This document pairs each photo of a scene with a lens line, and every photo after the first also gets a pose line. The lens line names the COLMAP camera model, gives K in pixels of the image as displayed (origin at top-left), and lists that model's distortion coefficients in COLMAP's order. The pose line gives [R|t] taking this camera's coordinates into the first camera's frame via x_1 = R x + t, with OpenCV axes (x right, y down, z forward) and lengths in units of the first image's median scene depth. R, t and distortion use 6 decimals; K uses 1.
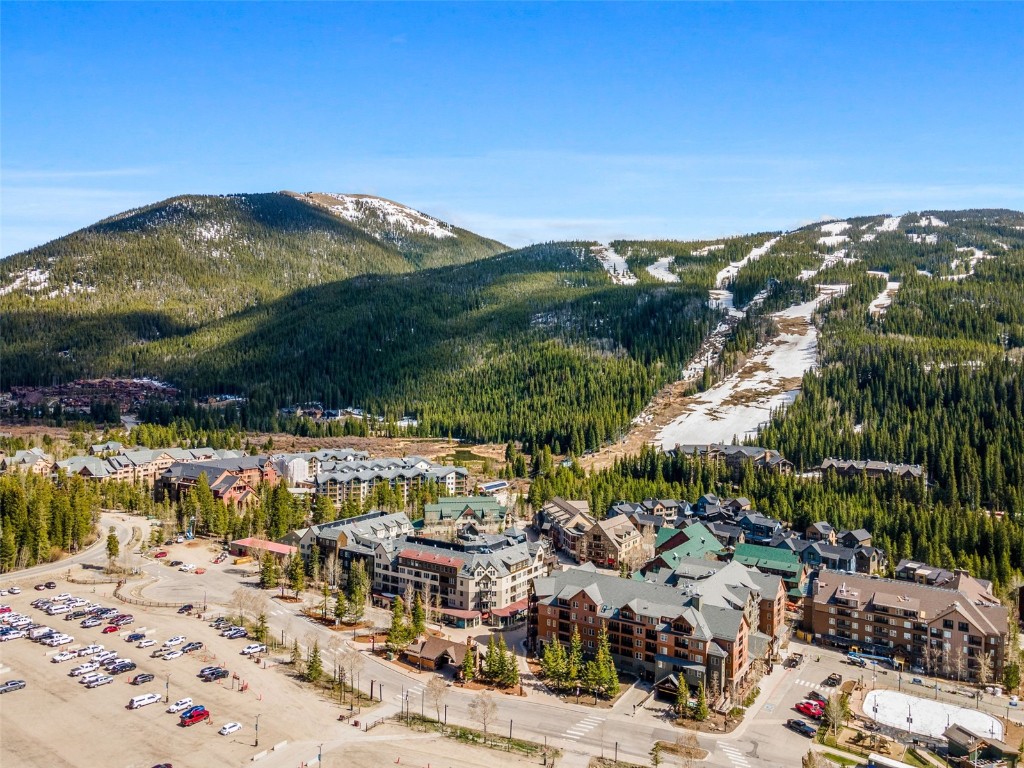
lens RADIAL K [[749.0, 0, 513.5], [0, 749.0, 382.0], [0, 0, 1]] dist [0.040733, 0.009245]
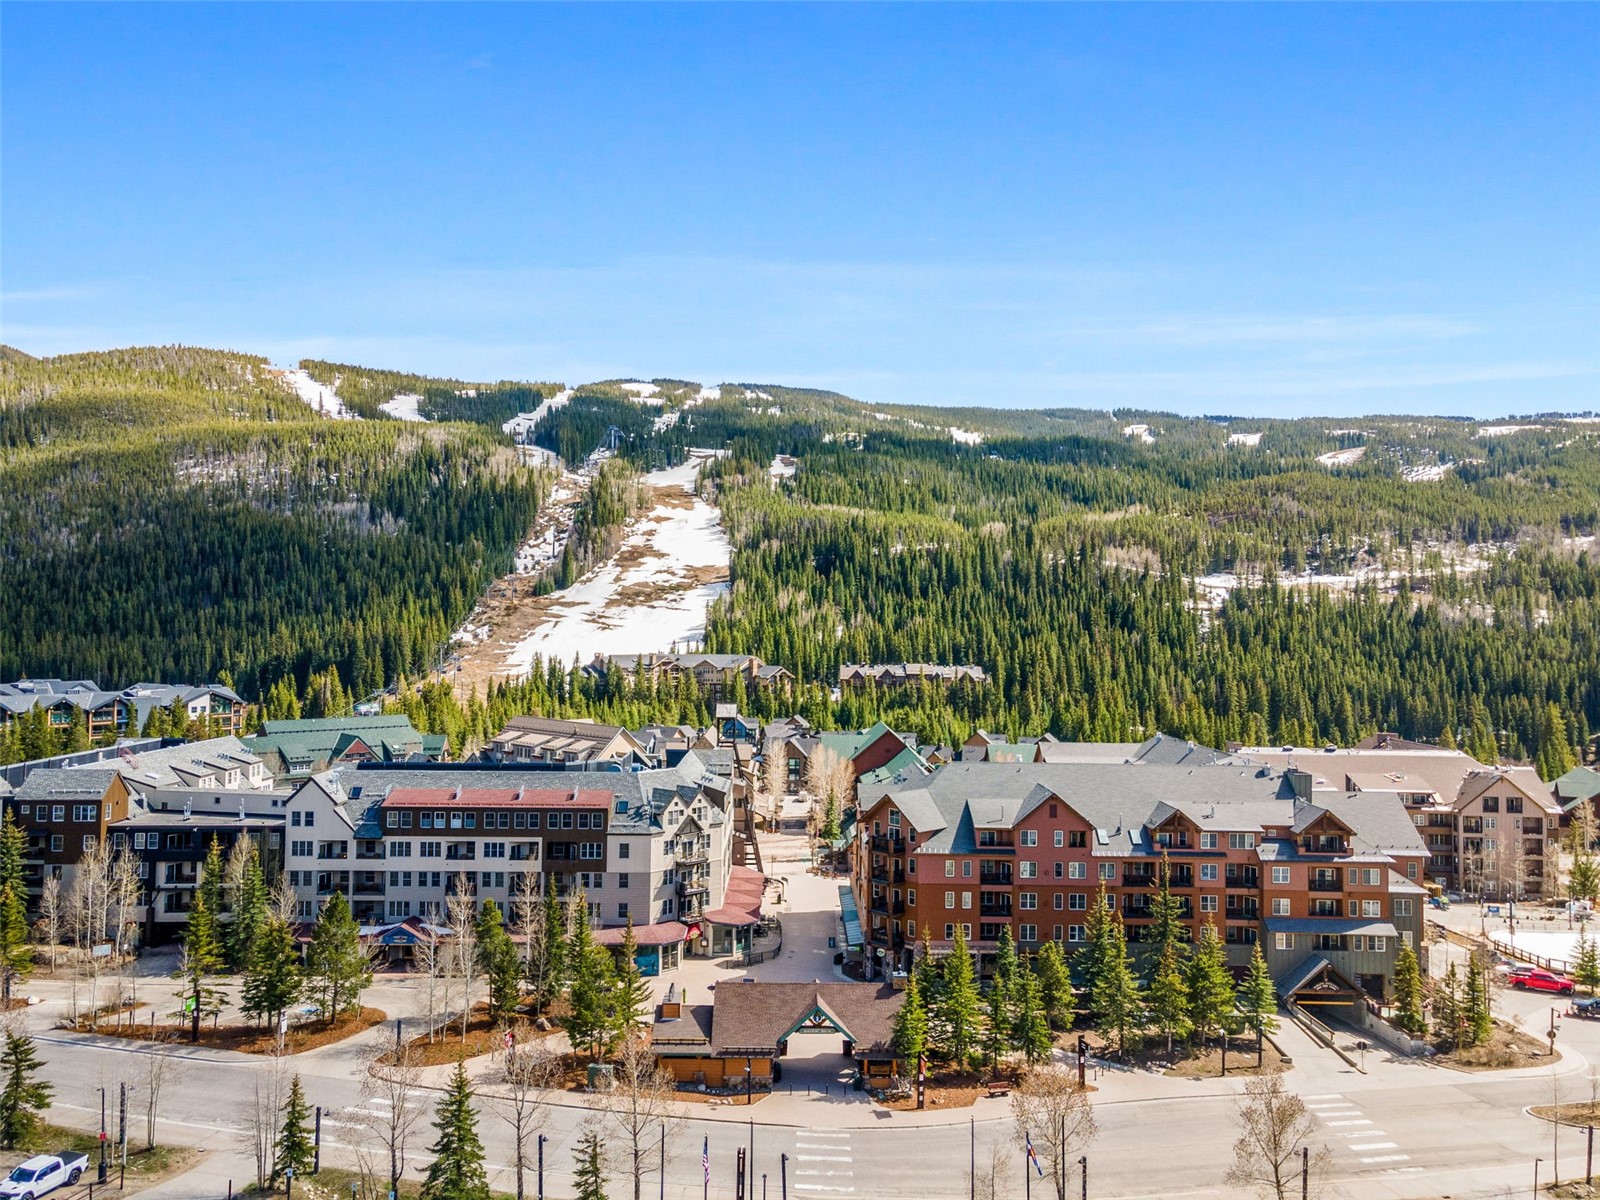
lens RADIAL K [[1170.3, 0, 797.9], [0, 1170.3, 601.4], [0, 0, 1]] dist [0.040733, 0.009245]
pose [[0.837024, 0.002786, 0.547159, -0.132611], [0.014880, 0.999501, -0.027852, 0.074167], [-0.546963, 0.031454, 0.836565, 0.218338]]
